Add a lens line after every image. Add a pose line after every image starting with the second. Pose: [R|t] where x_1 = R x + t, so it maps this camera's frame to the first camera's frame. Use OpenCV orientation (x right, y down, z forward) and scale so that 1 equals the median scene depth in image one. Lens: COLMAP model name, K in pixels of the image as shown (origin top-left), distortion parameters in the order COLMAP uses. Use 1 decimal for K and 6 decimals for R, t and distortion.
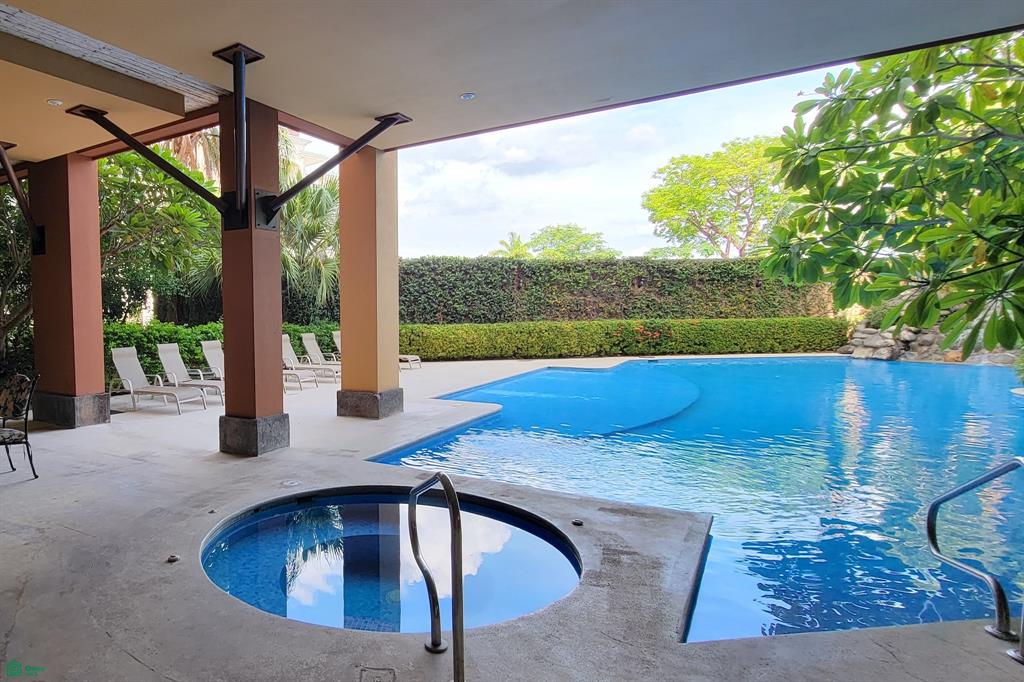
lens RADIAL K [[520.7, 0, 428.5], [0, 520.7, 340.7], [0, 0, 1]] dist [0.005363, 0.001116]
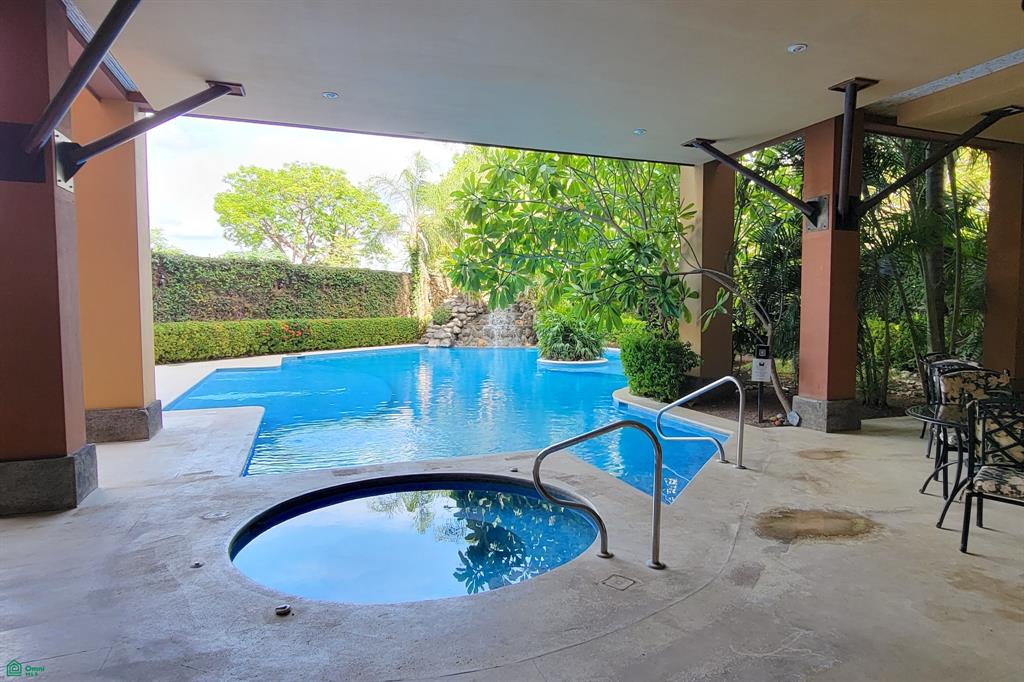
lens RADIAL K [[520.7, 0, 428.5], [0, 520.7, 340.7], [0, 0, 1]] dist [0.005363, 0.001116]
pose [[0.693713, -0.032483, 0.719519, -0.160794], [0.034995, 0.999323, 0.011375, 0.001038], [-0.719401, 0.017288, 0.694380, 0.050412]]
